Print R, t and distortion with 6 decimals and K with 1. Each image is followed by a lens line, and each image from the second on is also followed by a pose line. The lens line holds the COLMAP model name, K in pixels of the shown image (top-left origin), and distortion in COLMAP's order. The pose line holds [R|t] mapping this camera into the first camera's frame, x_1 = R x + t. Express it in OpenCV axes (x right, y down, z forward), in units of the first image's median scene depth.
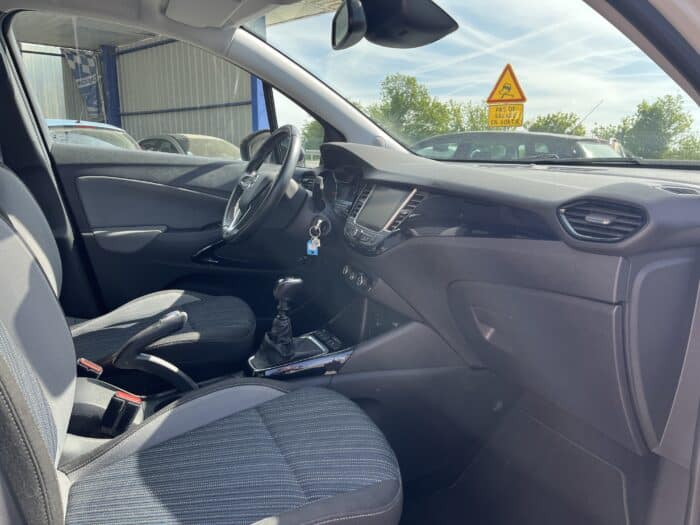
lens RADIAL K [[525.7, 0, 348.5], [0, 525.7, 257.6], [0, 0, 1]] dist [0.071278, -0.112075]
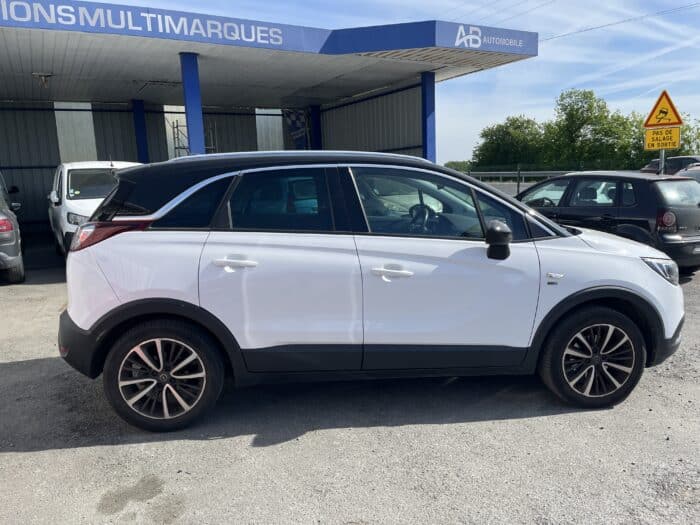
lens RADIAL K [[519.8, 0, 363.9], [0, 519.8, 262.2], [0, 0, 1]] dist [0.066901, -0.101072]
pose [[0.956293, 0.008807, -0.292278, 0.036254], [-0.015934, 0.999631, -0.022013, 0.010473], [0.291976, 0.025709, 0.956080, -0.164737]]
